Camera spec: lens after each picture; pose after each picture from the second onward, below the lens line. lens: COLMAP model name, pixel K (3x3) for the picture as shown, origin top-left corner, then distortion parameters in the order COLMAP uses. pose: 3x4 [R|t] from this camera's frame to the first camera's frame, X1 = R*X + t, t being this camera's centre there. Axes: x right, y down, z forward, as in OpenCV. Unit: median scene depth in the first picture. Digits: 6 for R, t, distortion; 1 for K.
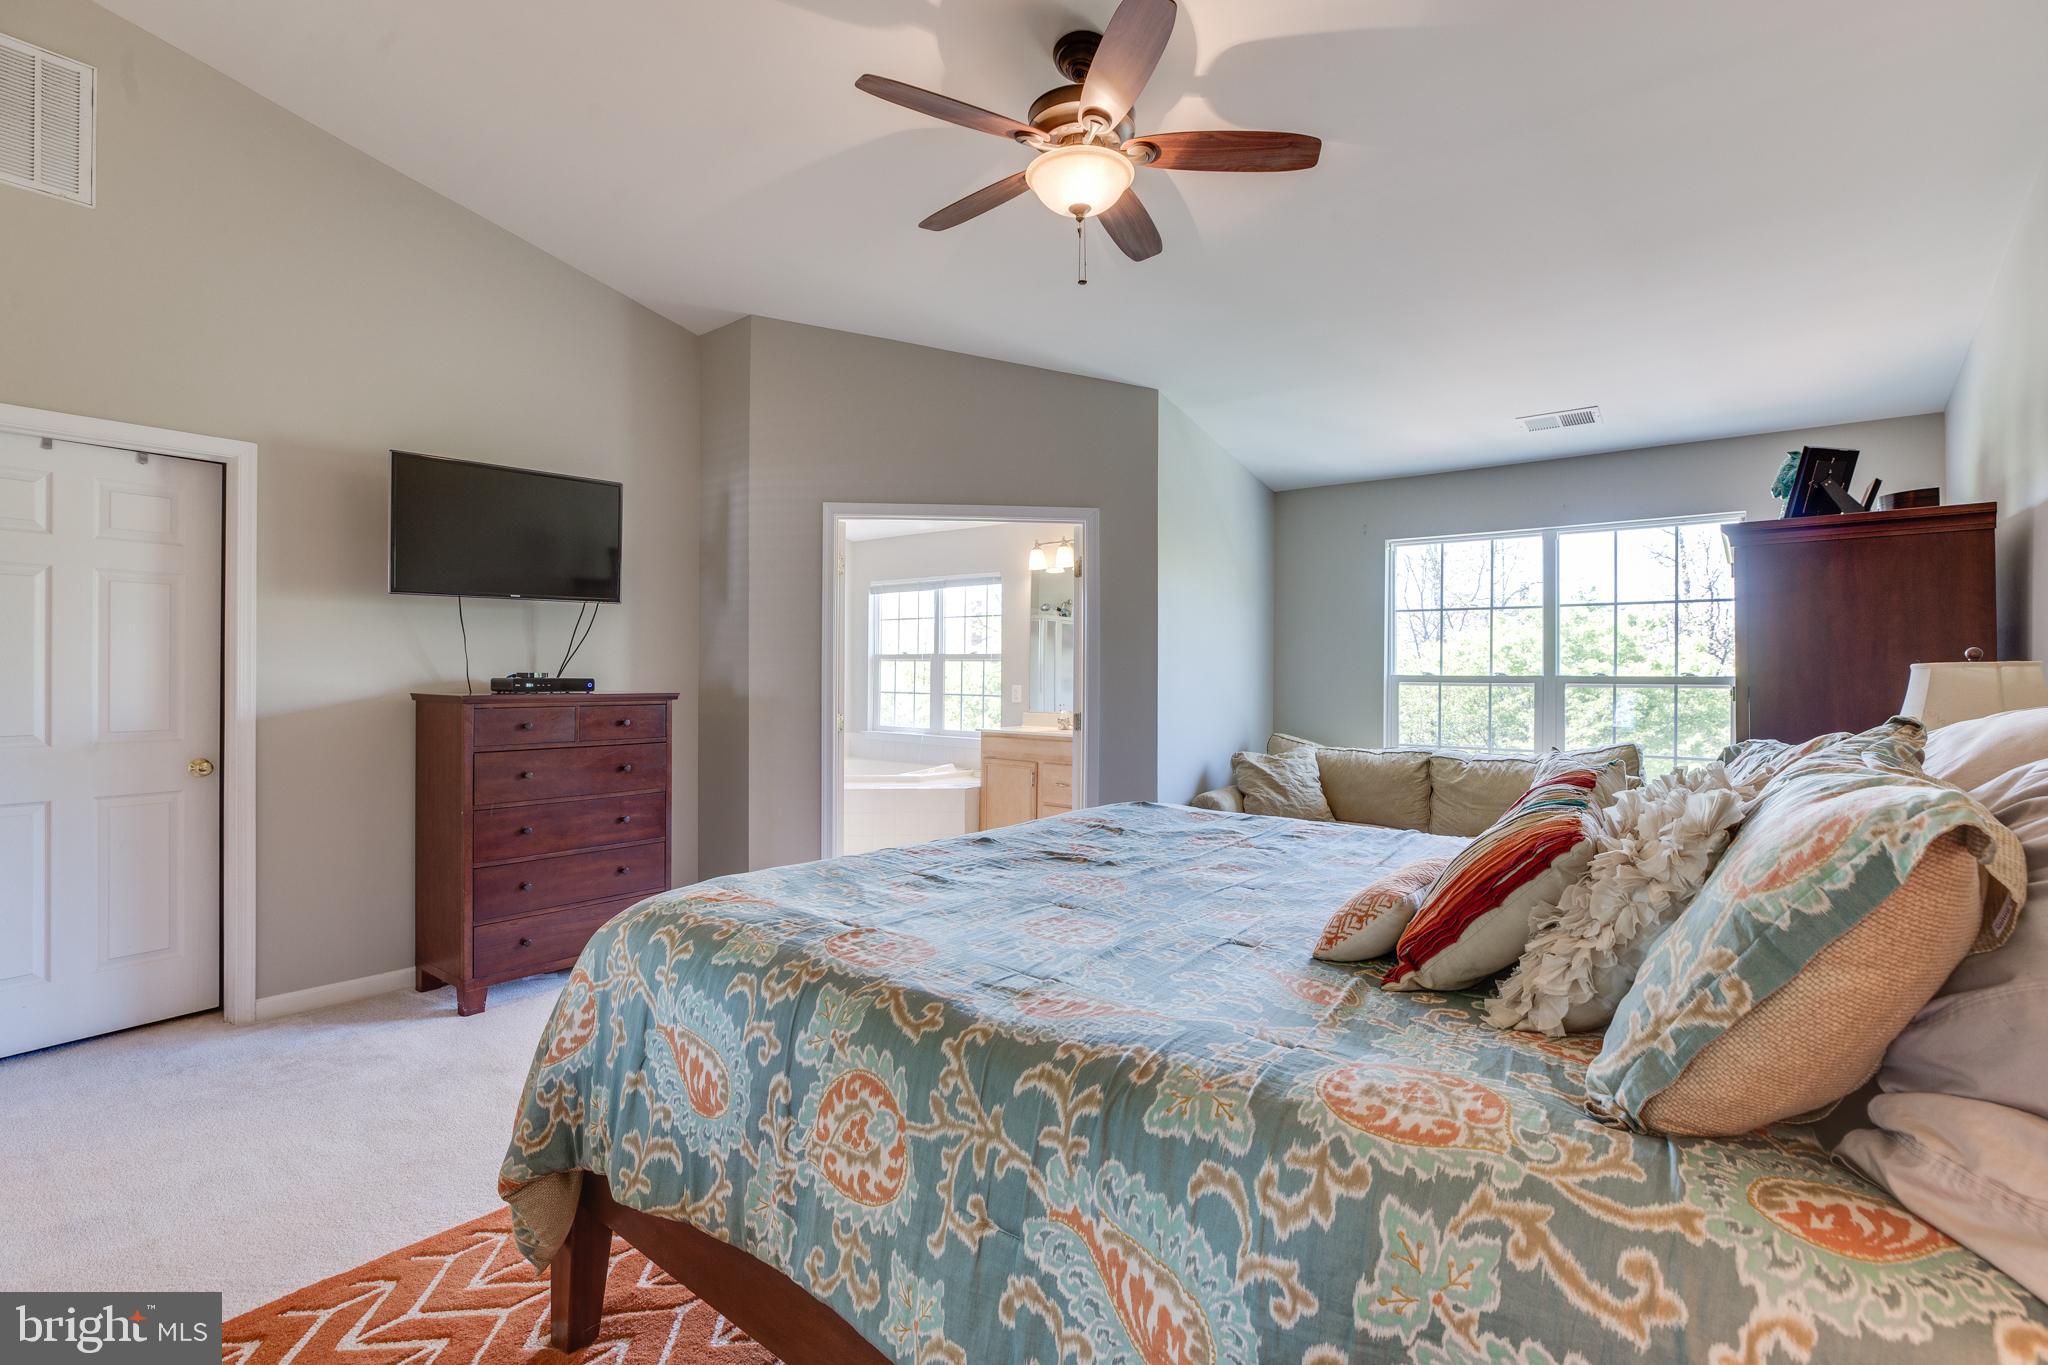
lens RADIAL K [[921.2, 0, 1045.6], [0, 921.2, 670.4], [0, 0, 1]] dist [0.000417, -0.000076]
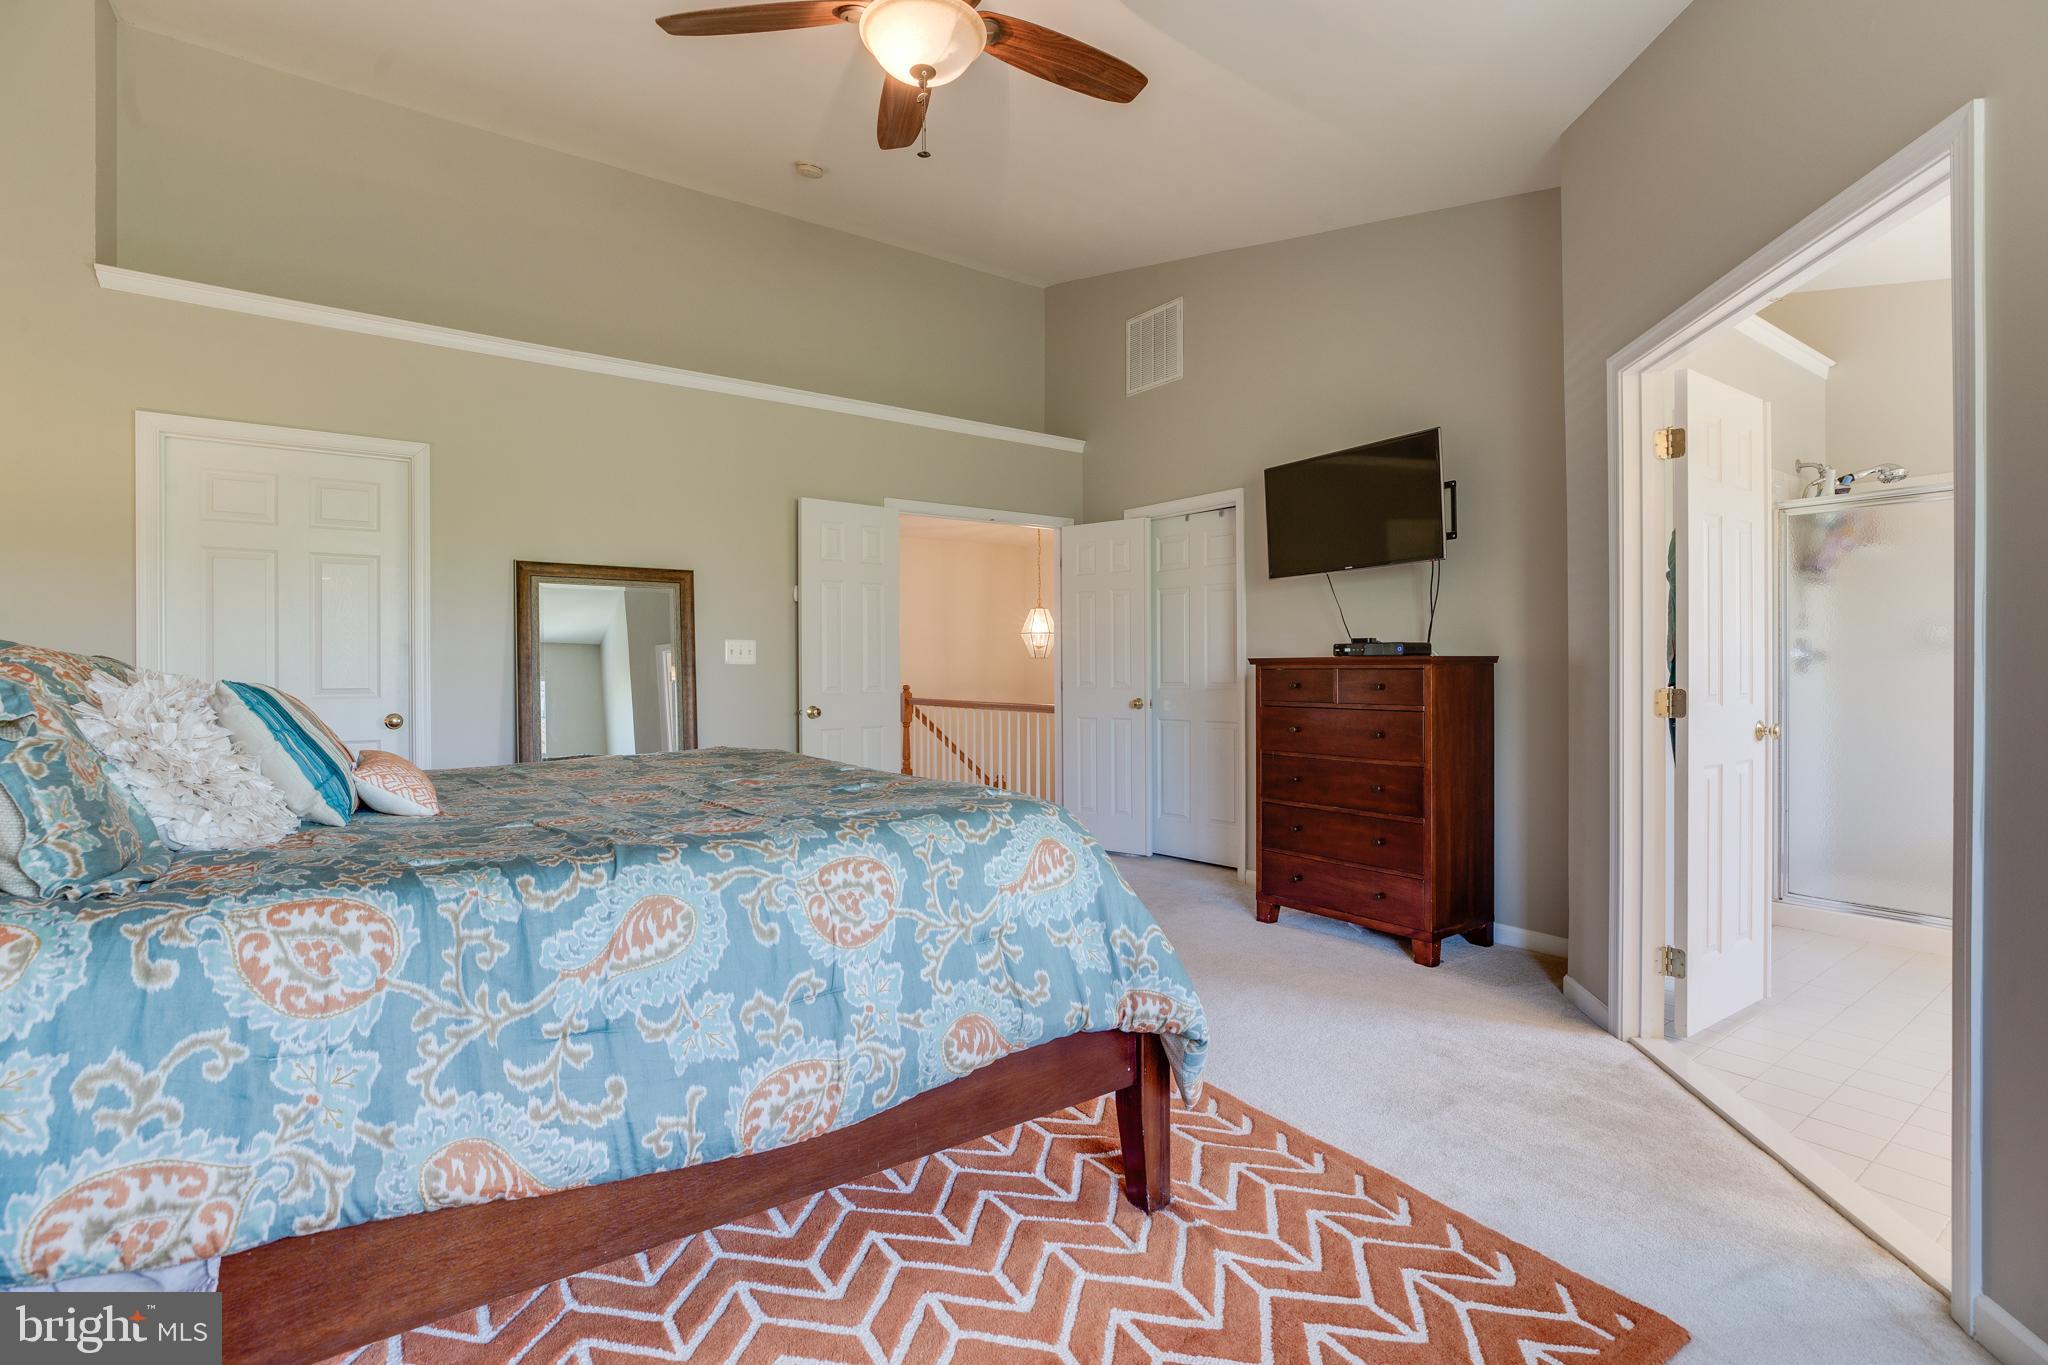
lens RADIAL K [[921.2, 0, 1045.6], [0, 921.2, 670.4], [0, 0, 1]] dist [0.000417, -0.000076]
pose [[-0.249353, 0.003387, -0.968407, 0.598178], [0.006304, 0.999978, 0.001874, 0.038143], [0.968392, -0.005637, -0.249369, 0.981067]]
